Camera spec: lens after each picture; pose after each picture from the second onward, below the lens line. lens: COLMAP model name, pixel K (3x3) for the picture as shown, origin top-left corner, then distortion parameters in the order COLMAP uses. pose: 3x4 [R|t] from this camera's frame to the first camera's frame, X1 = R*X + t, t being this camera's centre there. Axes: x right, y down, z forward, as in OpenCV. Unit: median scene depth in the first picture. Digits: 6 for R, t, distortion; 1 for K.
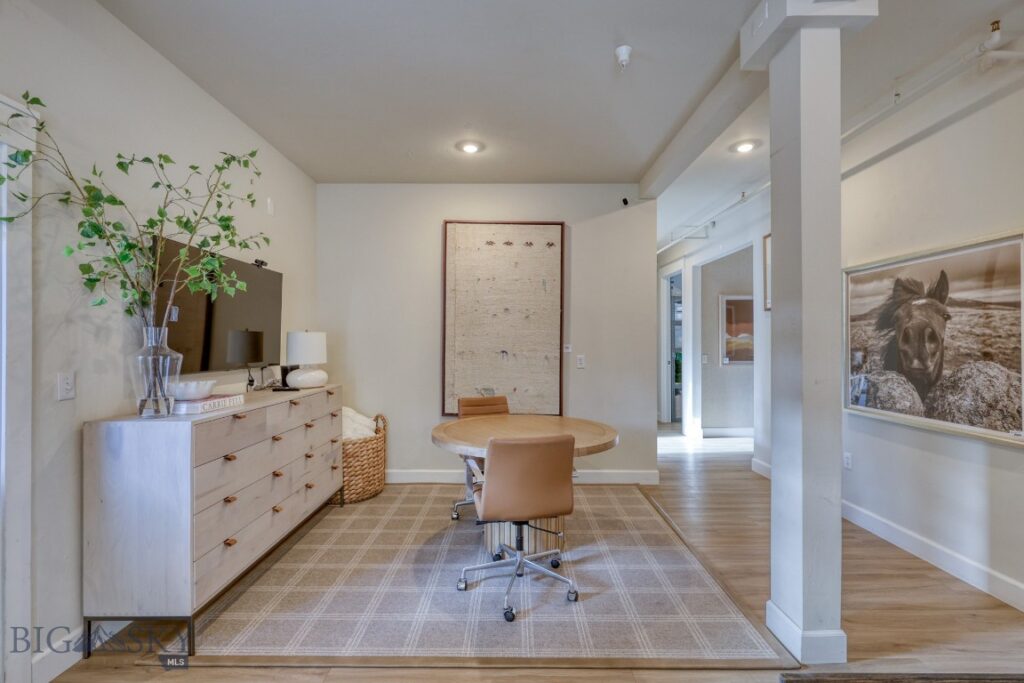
lens RADIAL K [[469.6, 0, 512.0], [0, 469.6, 341.5], [0, 0, 1]] dist [-0.002694, -0.000349]
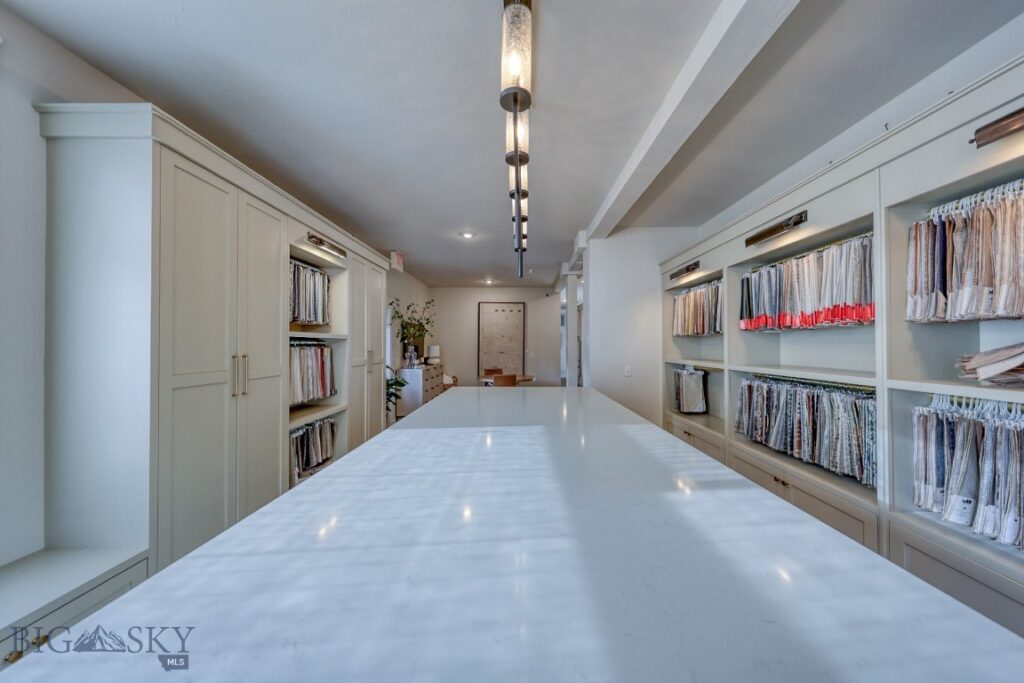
lens RADIAL K [[356.9, 0, 512.0], [0, 356.9, 341.5], [0, 0, 1]] dist [0.001018, -0.000001]
pose [[0.999737, -0.001337, -0.022887, 0.107180], [0.001191, 0.999979, -0.006397, -0.030905], [0.022895, 0.006368, 0.999718, -1.228699]]
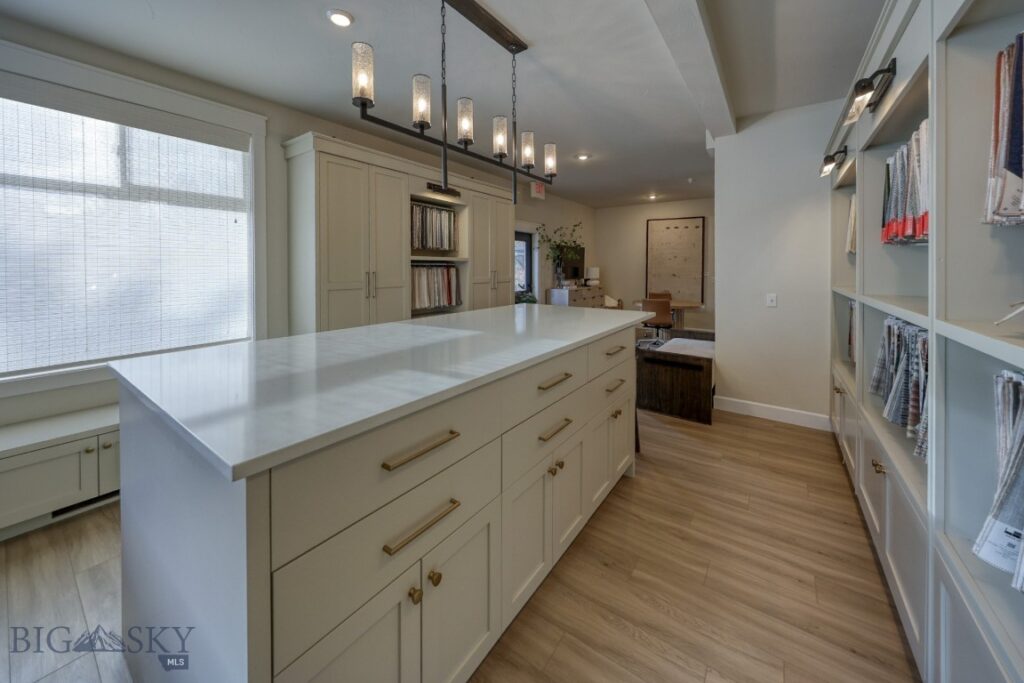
lens RADIAL K [[372.0, 0, 501.3], [0, 372.0, 271.0], [0, 0, 1]] dist [0.014748, -0.000033]
pose [[0.795881, 0.007056, -0.605411, 0.520592], [0.000553, 0.999923, 0.012381, -0.026456], [0.605452, -0.010189, 0.795816, -1.209523]]
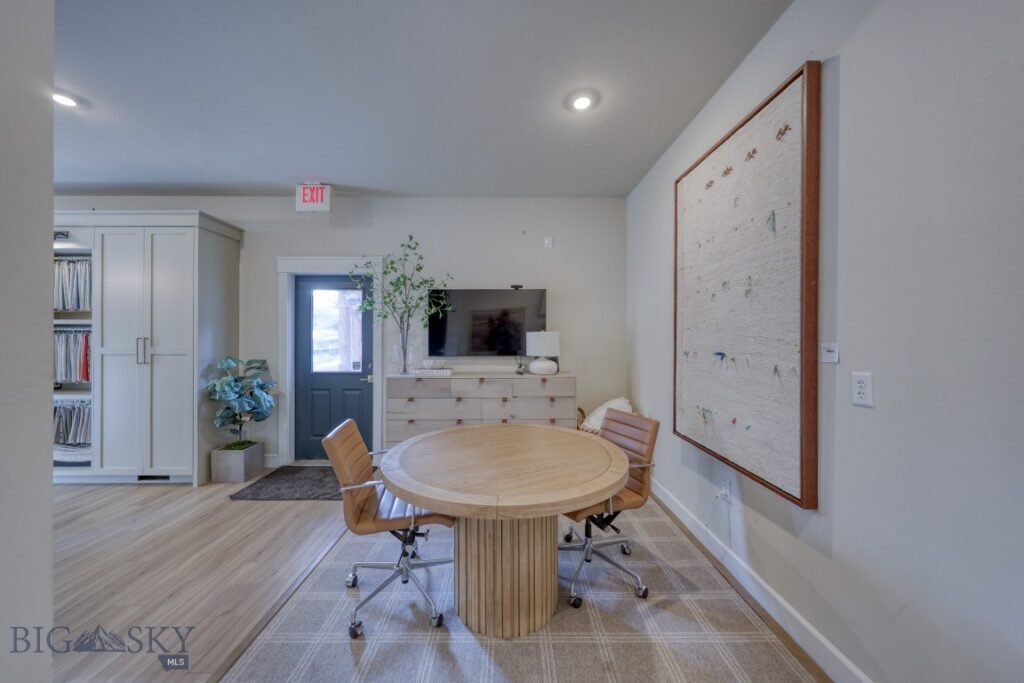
lens RADIAL K [[356.9, 0, 512.0], [0, 356.9, 341.5], [0, 0, 1]] dist [0.001018, -0.000001]
pose [[-0.001489, 0.003306, -0.999993, 0.556226], [0.005119, 0.999981, 0.003298, 0.003496], [0.999986, -0.005114, -0.001506, 0.910424]]
